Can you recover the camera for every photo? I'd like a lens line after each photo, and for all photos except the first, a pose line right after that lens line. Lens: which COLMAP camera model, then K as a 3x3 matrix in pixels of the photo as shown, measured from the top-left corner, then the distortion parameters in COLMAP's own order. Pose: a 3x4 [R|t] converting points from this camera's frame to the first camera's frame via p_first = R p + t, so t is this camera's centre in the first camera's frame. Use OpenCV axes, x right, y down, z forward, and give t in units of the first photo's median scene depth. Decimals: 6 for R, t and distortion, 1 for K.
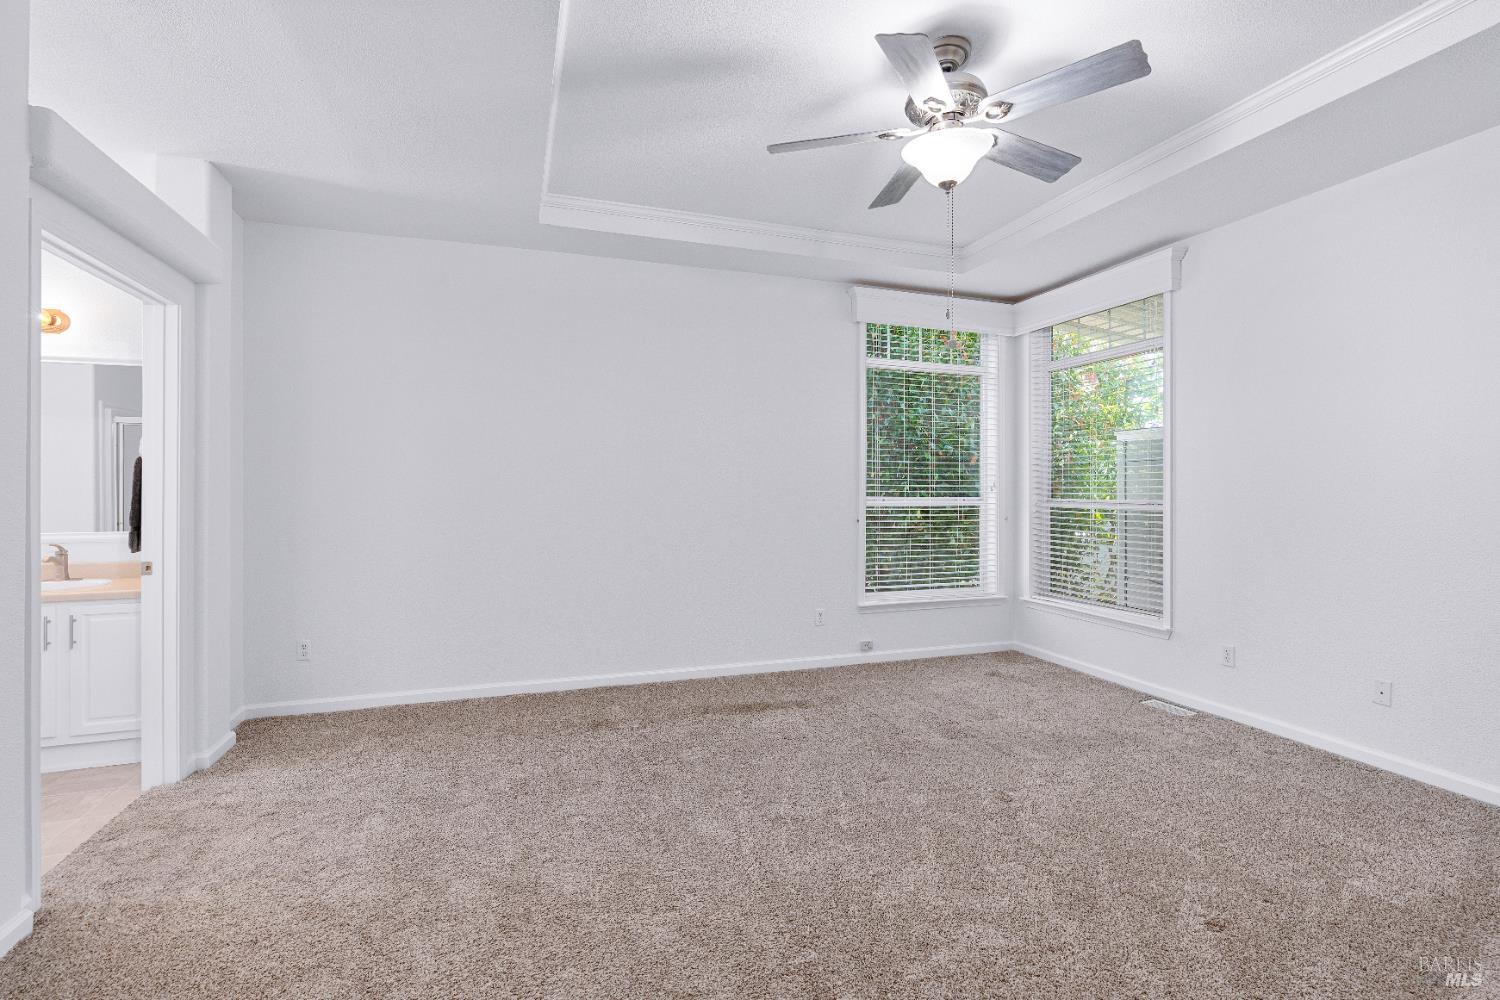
lens RADIAL K [[685.9, 0, 748.3], [0, 685.9, 496.0], [0, 0, 1]] dist [-0.005393, 0.002028]
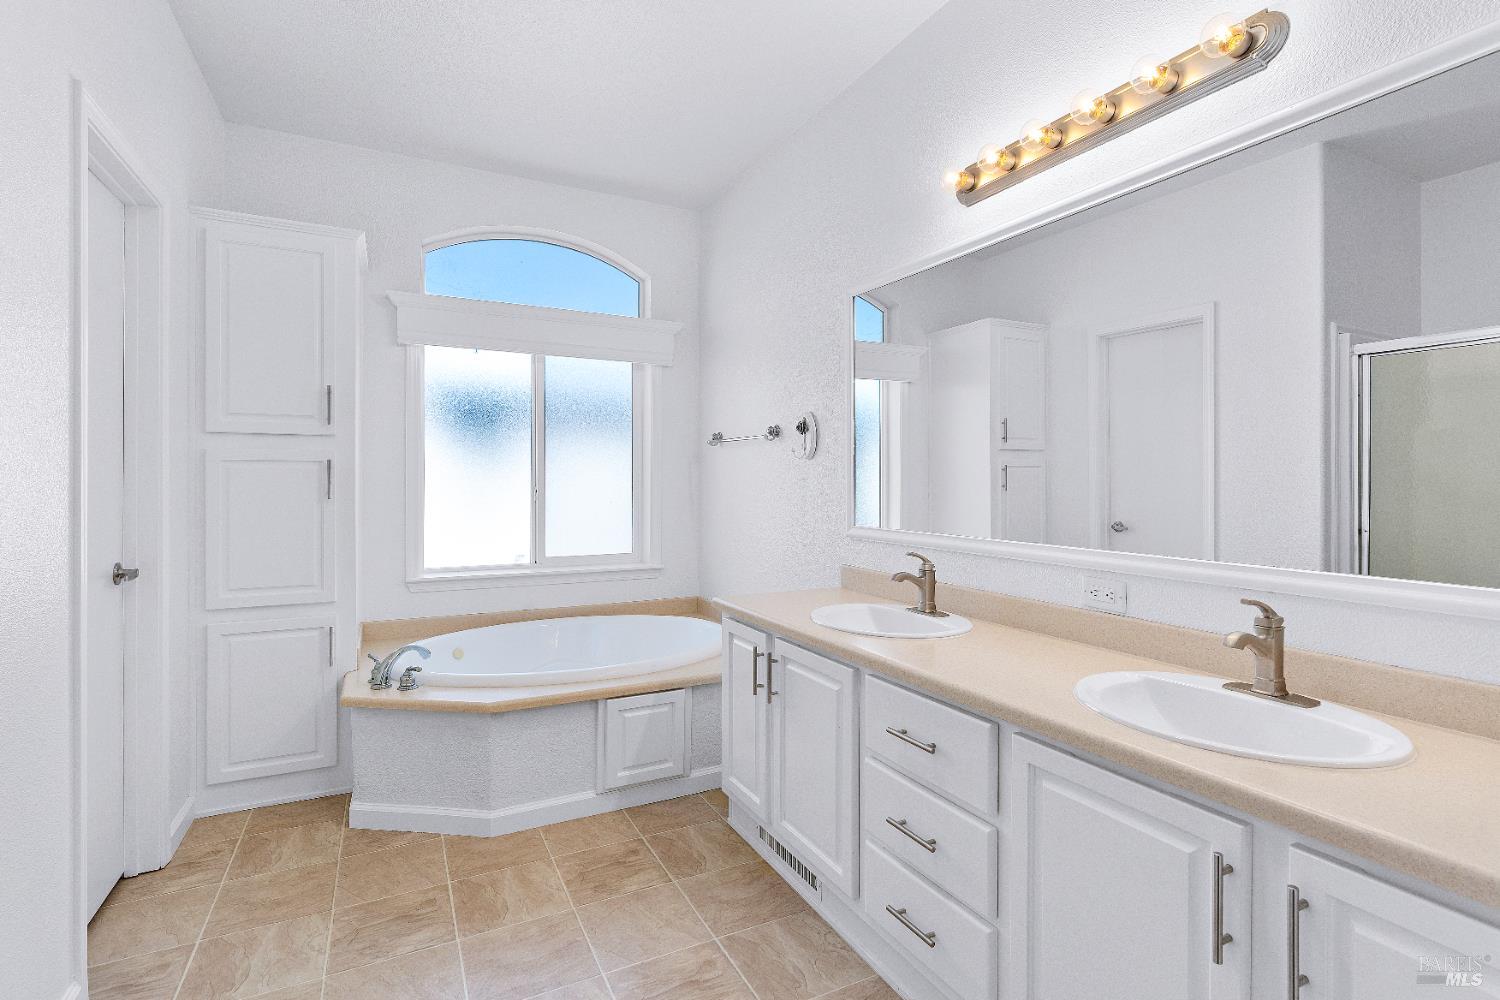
lens RADIAL K [[725.1, 0, 750.7], [0, 725.1, 488.1], [0, 0, 1]] dist [-0.010635, 0.000286]
pose [[0.146916, 0.007284, -0.989122, -0.639408], [0.004662, 0.999957, 0.008057, 0.004016], [0.989138, -0.005795, 0.146876, 0.644063]]
